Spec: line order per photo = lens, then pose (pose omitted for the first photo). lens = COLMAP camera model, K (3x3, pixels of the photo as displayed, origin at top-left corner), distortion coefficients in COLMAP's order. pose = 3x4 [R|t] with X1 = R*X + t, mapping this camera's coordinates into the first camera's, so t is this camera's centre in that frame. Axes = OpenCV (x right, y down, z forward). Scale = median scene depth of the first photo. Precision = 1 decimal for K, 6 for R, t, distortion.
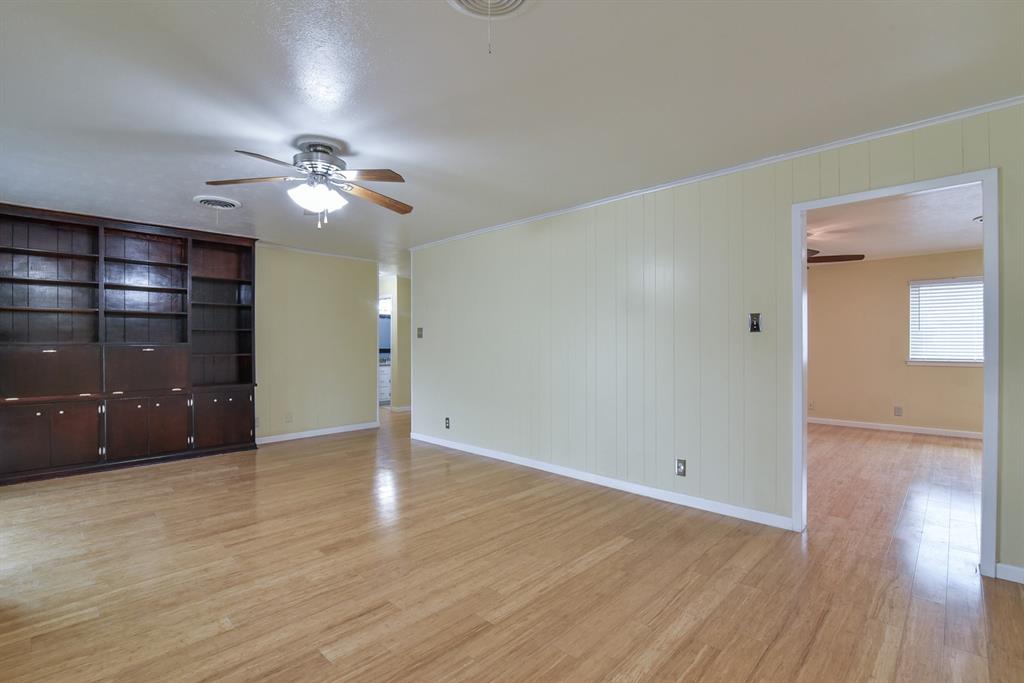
lens RADIAL K [[470.7, 0, 510.9], [0, 470.7, 344.4], [0, 0, 1]] dist [-0.021450, 0.000083]
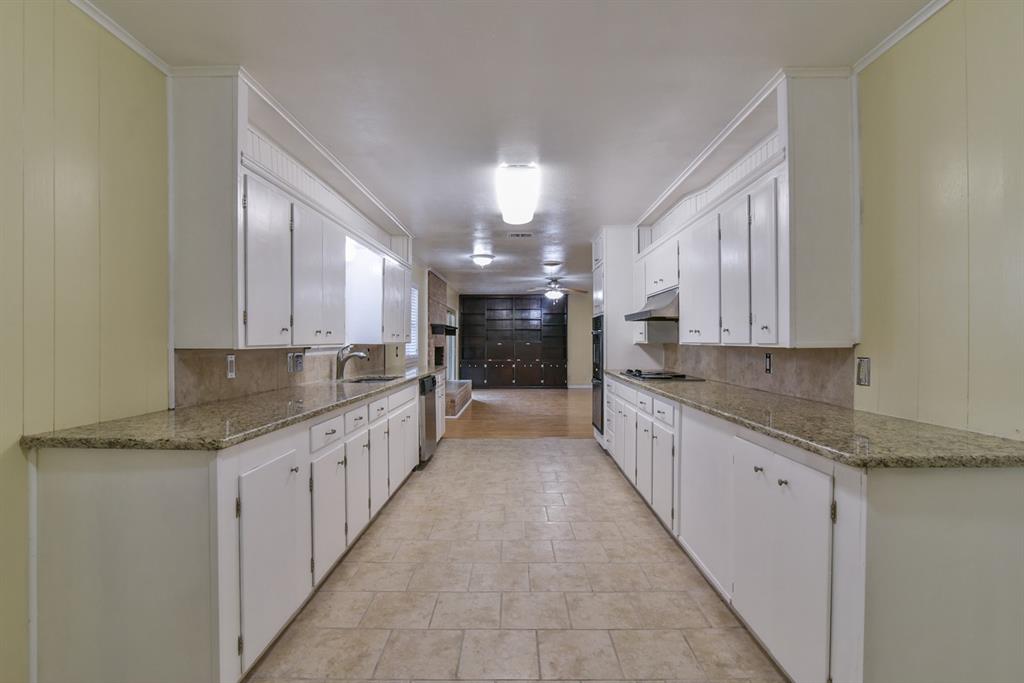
lens RADIAL K [[476.7, 0, 512.9], [0, 476.7, 346.1], [0, 0, 1]] dist [-0.016936, 0.000646]
pose [[0.689684, 0.009448, -0.724049, 1.692332], [-0.003864, 0.999949, 0.009368, 0.000819], [0.724100, -0.003664, 0.689685, -1.380614]]
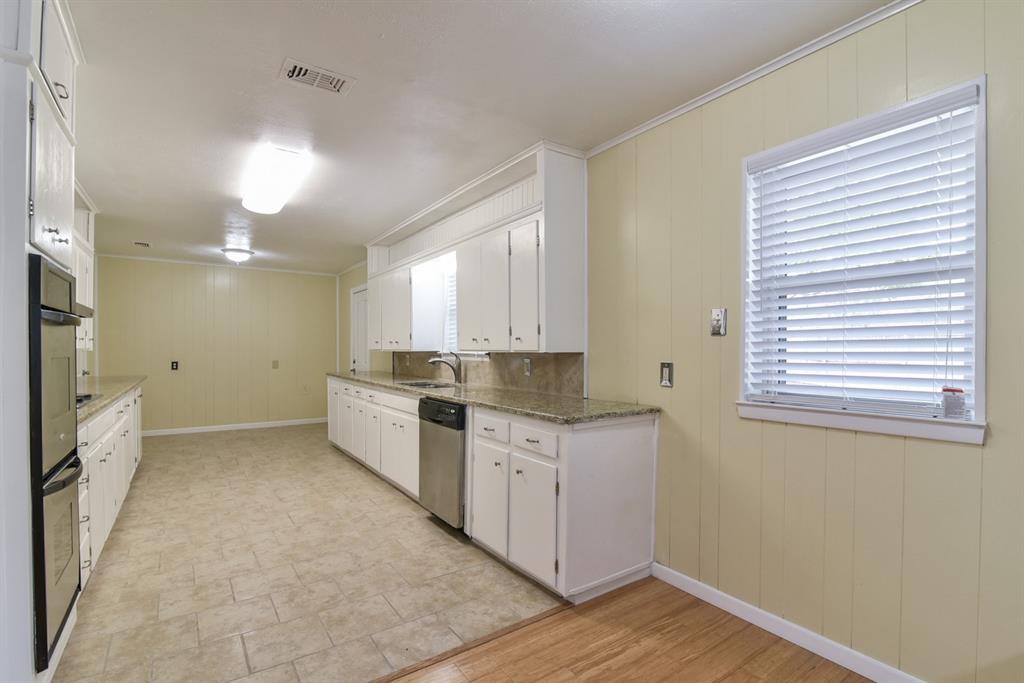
lens RADIAL K [[477.0, 0, 511.2], [0, 477.0, 355.4], [0, 0, 1]] dist [-0.018445, 0.000114]
pose [[-0.980206, -0.005141, 0.197915, -0.084619], [-0.001832, 0.999855, 0.016902, -0.000010], [-0.197973, 0.016204, -0.980073, 0.597207]]
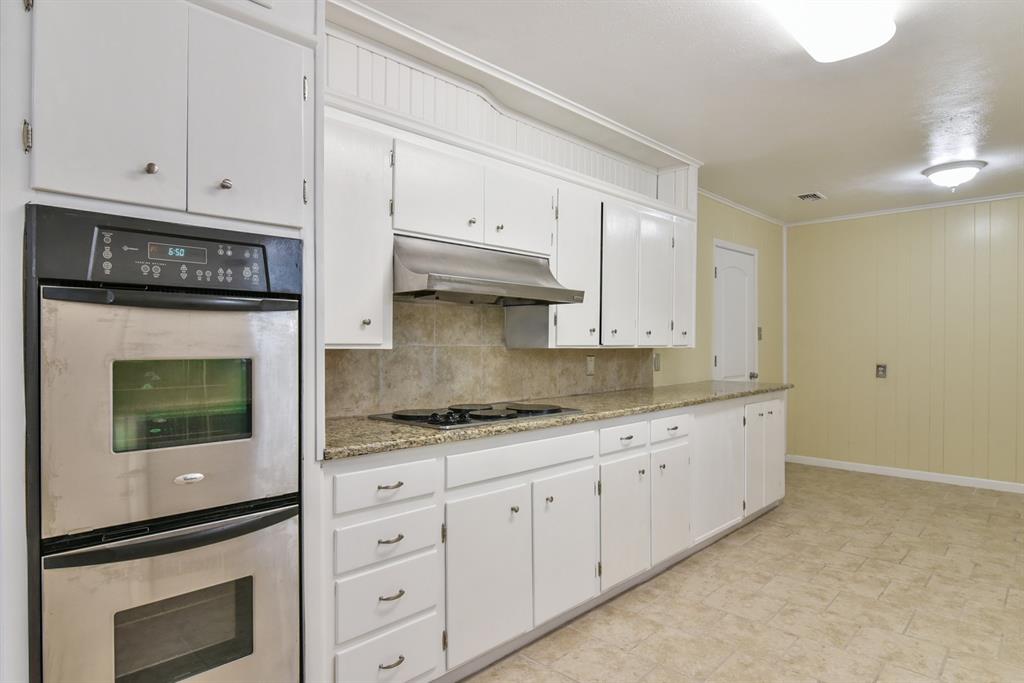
lens RADIAL K [[581.7, 0, 507.4], [0, 581.7, 348.0], [0, 0, 1]] dist [-0.009147, 0.002841]
pose [[0.001365, -0.004616, 0.999988, 0.098432], [0.004460, 0.999979, 0.004610, 0.001993], [-0.999989, 0.004454, 0.001386, -0.122083]]
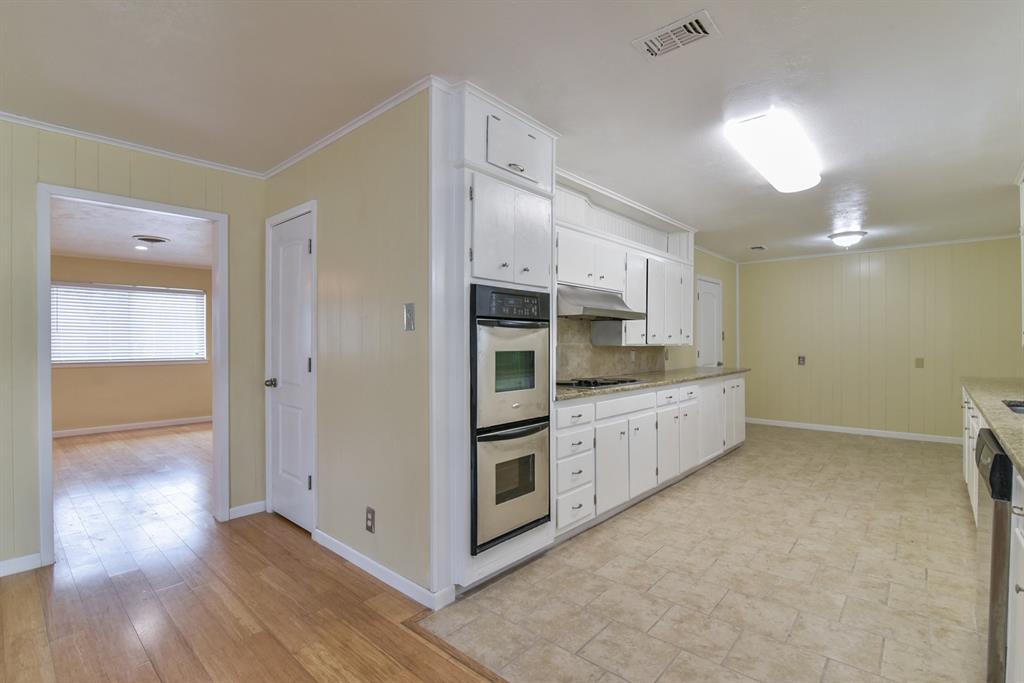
lens RADIAL K [[470.7, 0, 510.9], [0, 470.7, 344.4], [0, 0, 1]] dist [-0.021450, 0.000083]
pose [[-0.035944, -0.000158, 0.999354, -0.267484], [0.007394, 0.999973, 0.000424, 0.000181], [-0.999326, 0.007404, -0.035942, 0.181519]]
